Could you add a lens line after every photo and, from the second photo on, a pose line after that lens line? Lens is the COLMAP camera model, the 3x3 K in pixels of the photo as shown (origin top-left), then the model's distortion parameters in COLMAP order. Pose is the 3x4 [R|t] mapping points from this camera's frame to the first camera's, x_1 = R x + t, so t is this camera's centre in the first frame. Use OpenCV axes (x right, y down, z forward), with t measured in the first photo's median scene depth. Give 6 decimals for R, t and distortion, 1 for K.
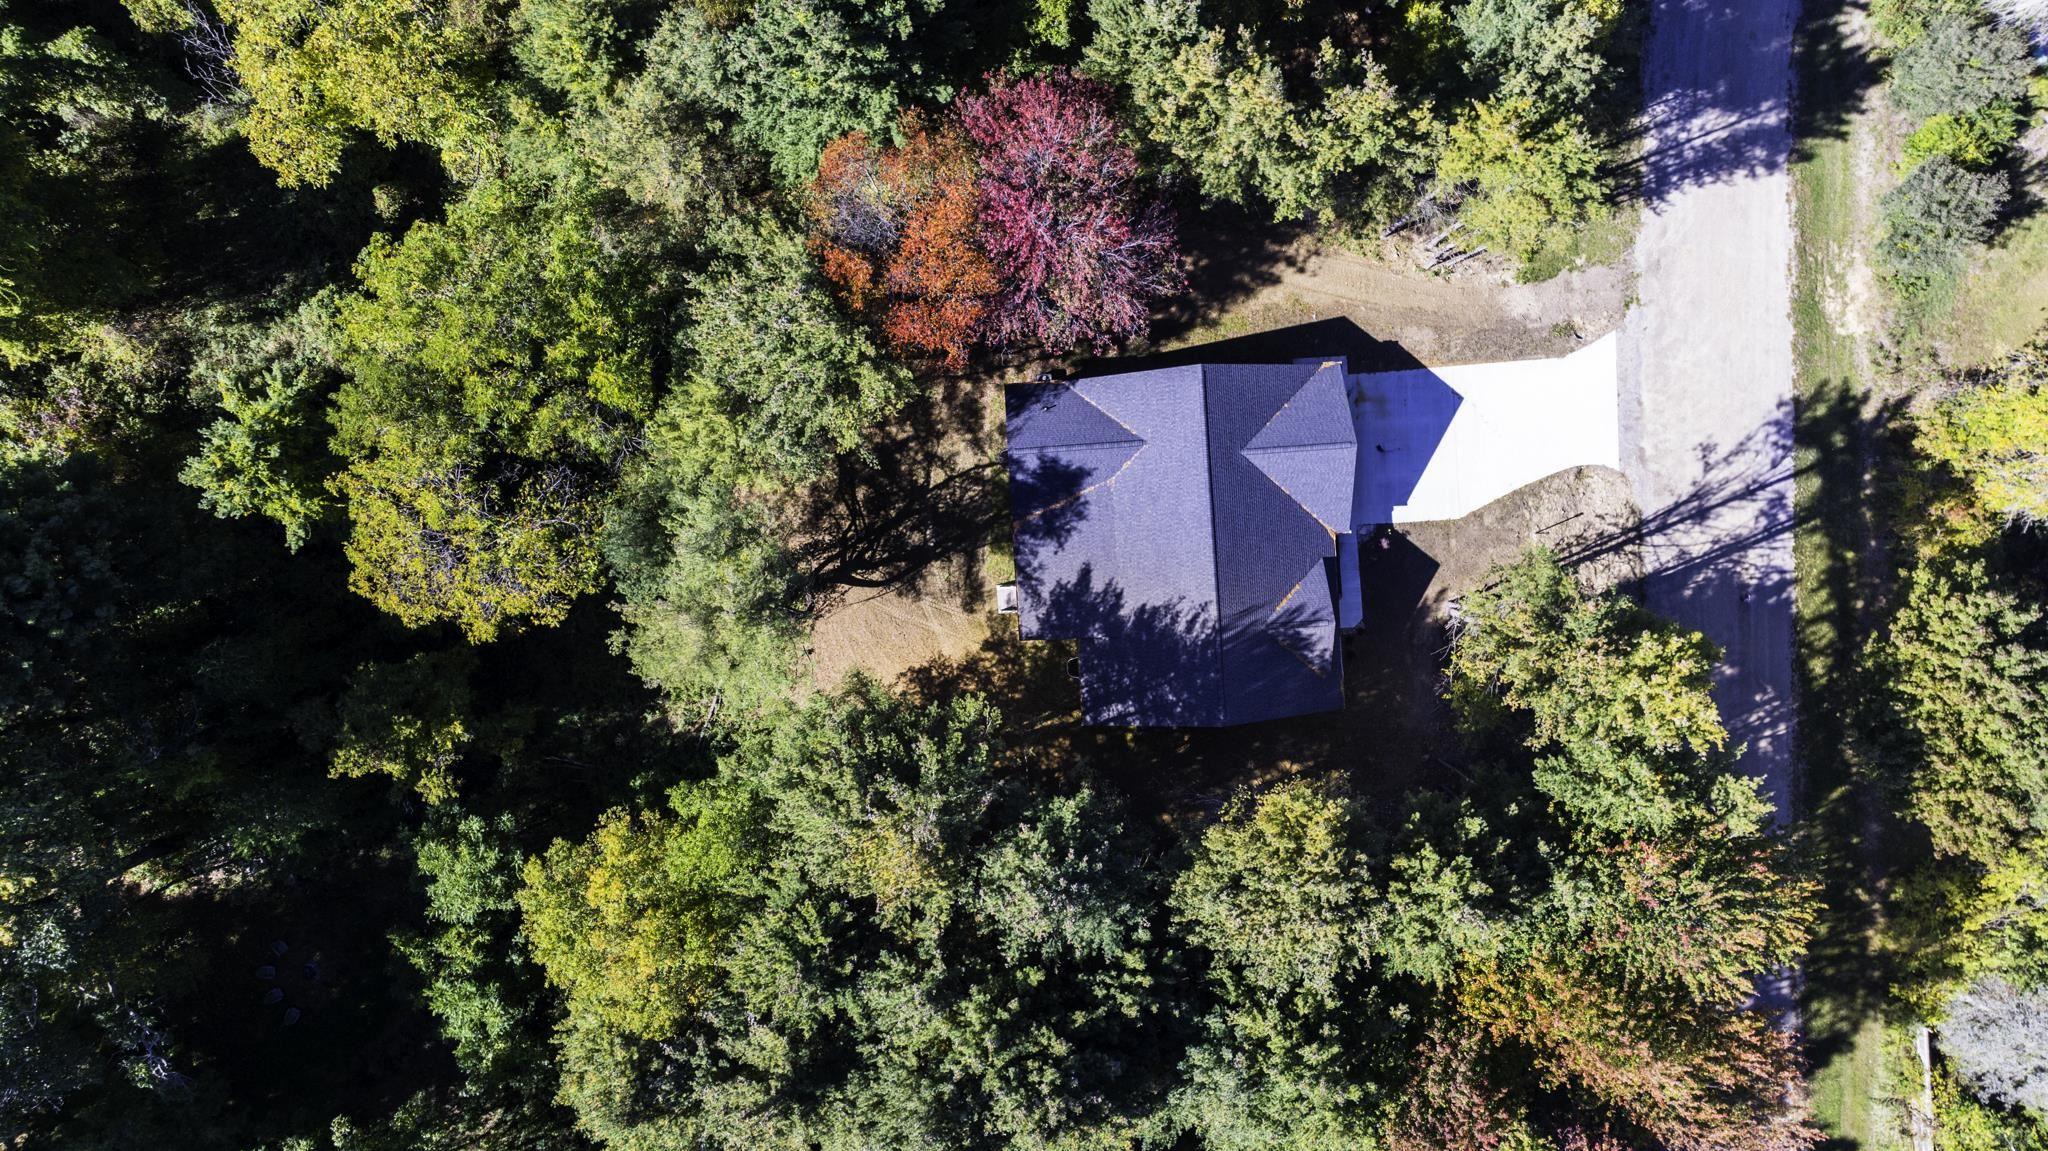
lens RADIAL K [[1456.4, 0, 1038.5], [0, 1456.4, 547.9], [0, 0, 1]] dist [-0.006335, -0.001811]
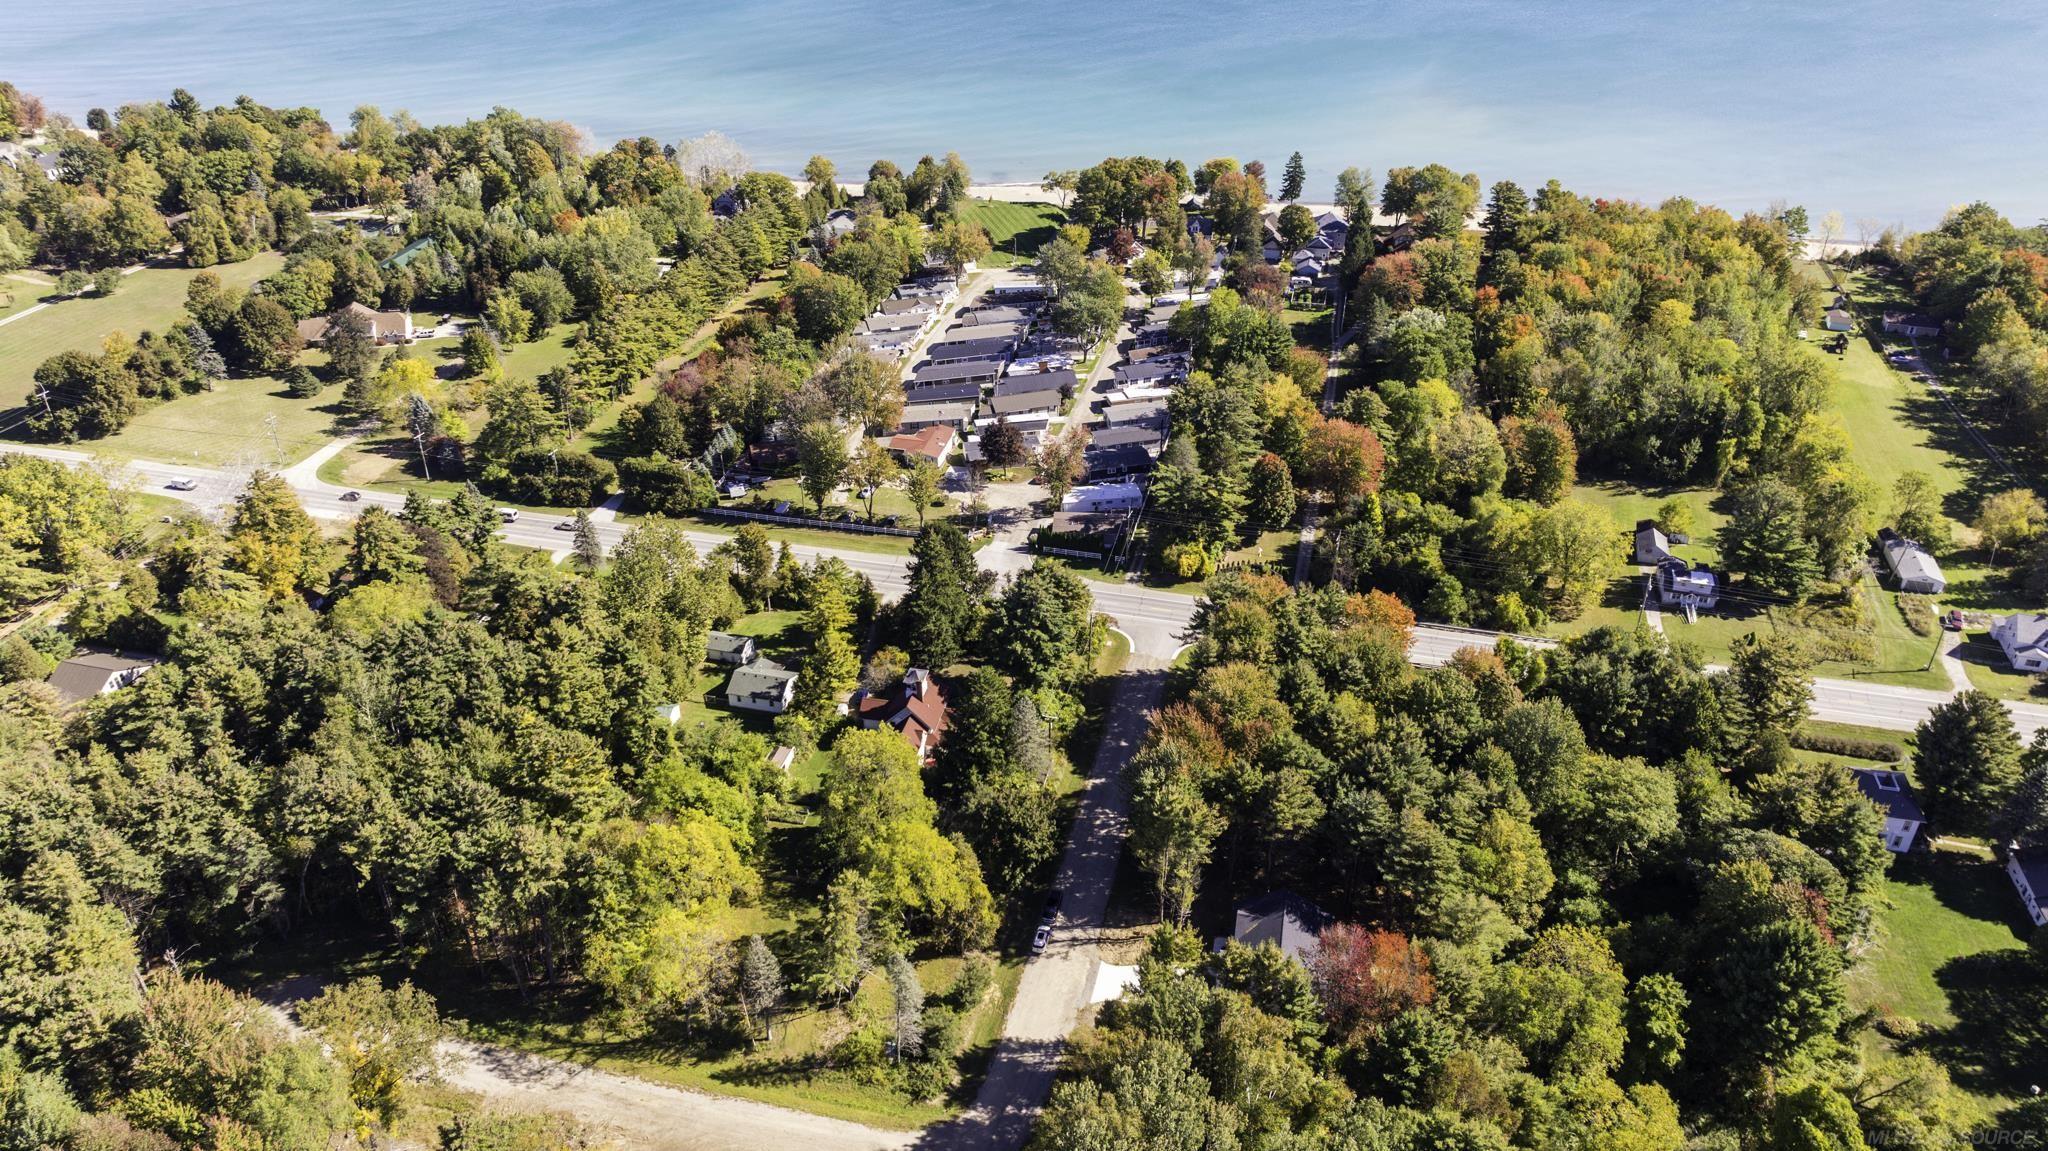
lens RADIAL K [[1456.4, 0, 1038.5], [0, 1456.4, 547.9], [0, 0, 1]] dist [-0.006335, -0.001811]
pose [[-0.963664, -0.135992, 0.229910, 0.037371], [0.267091, -0.502913, 0.822035, -1.856415], [0.003834, 0.853572, 0.520961, -0.916678]]
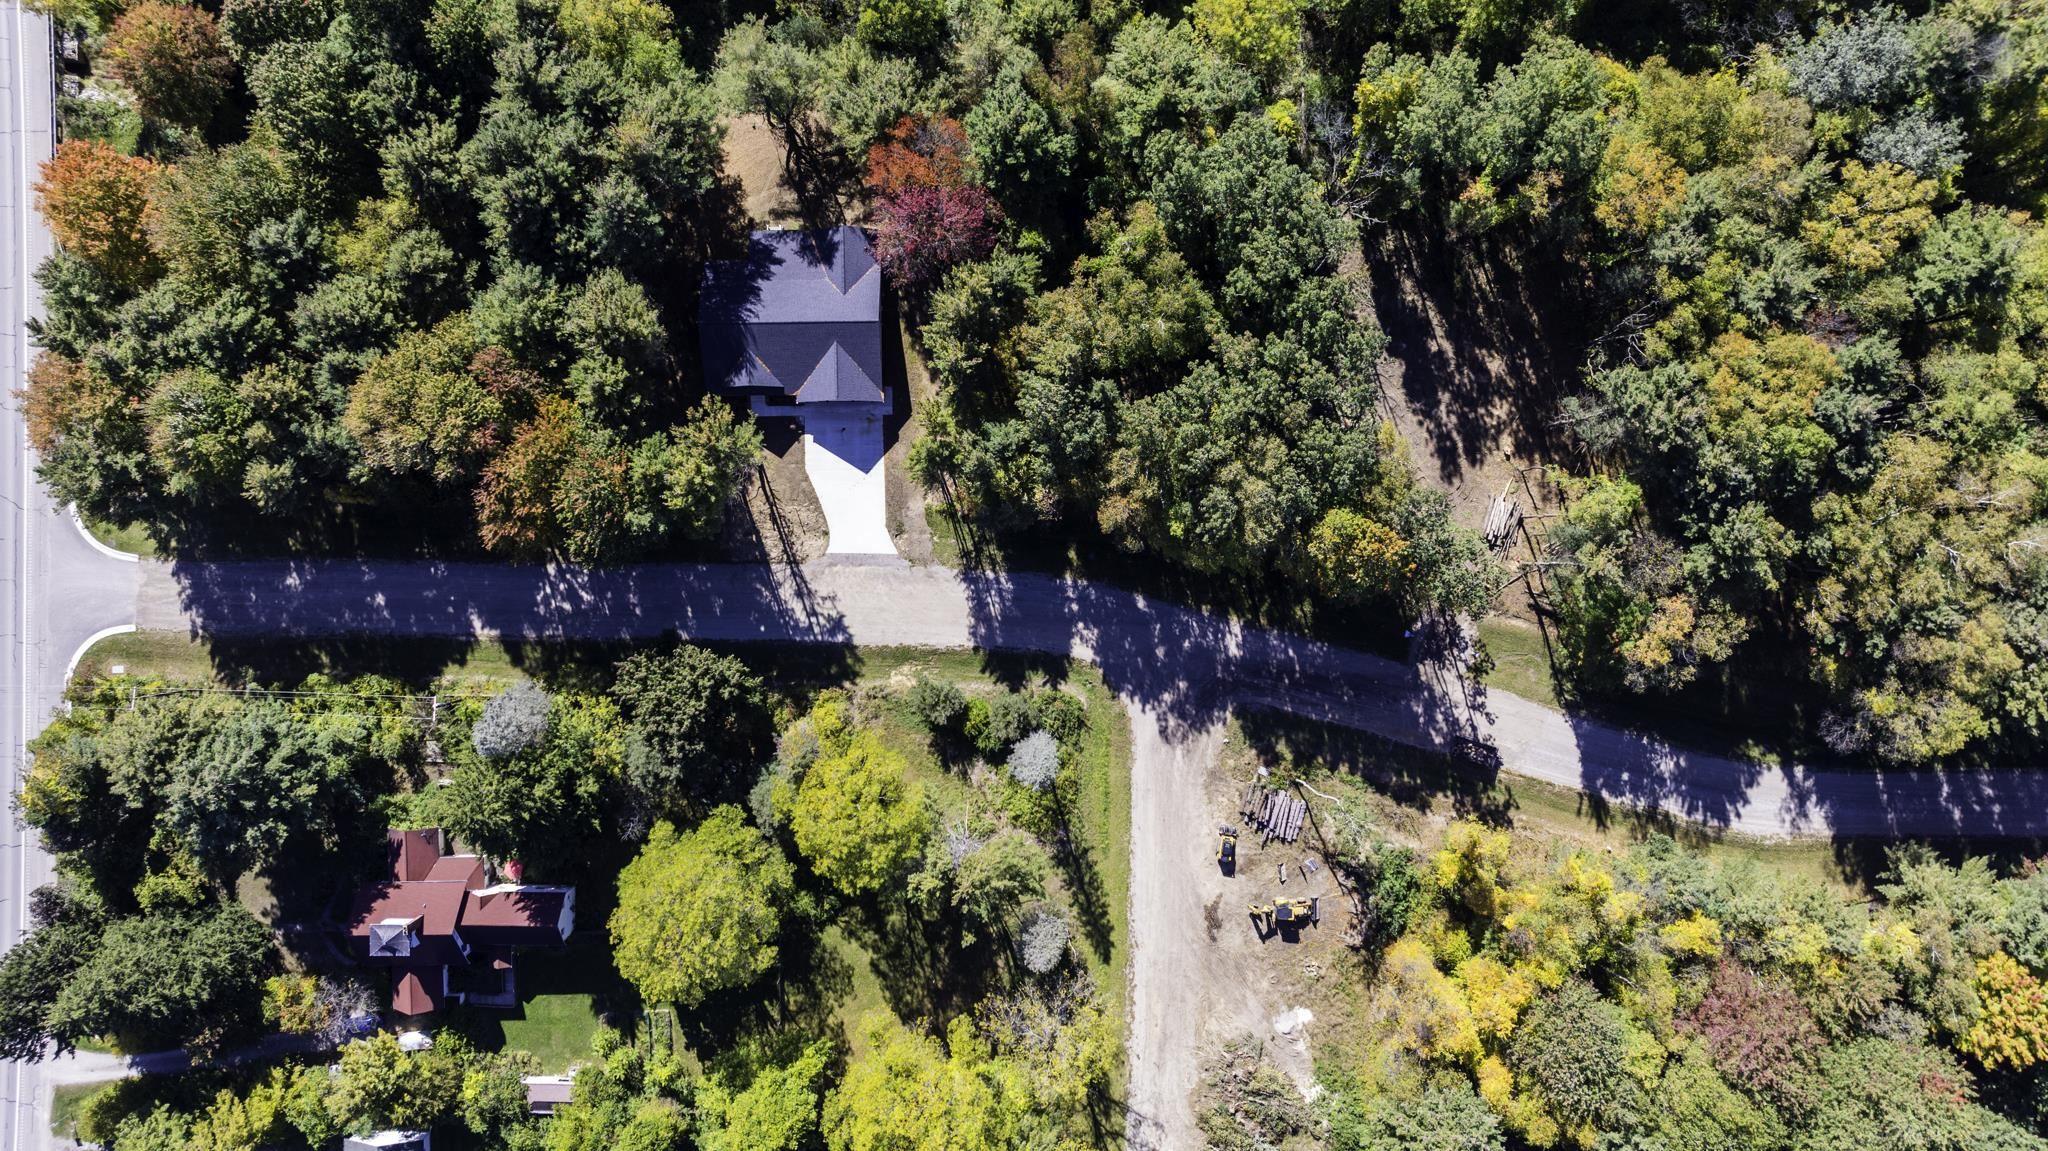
lens RADIAL K [[1456.4, 0, 1038.5], [0, 1456.4, 547.9], [0, 0, 1]] dist [-0.006335, -0.001811]
pose [[-0.051303, 0.998683, -0.000592, 0.405390], [-0.998230, -0.051298, -0.030081, -0.294641], [-0.030072, -0.000952, 0.999547, -0.990301]]
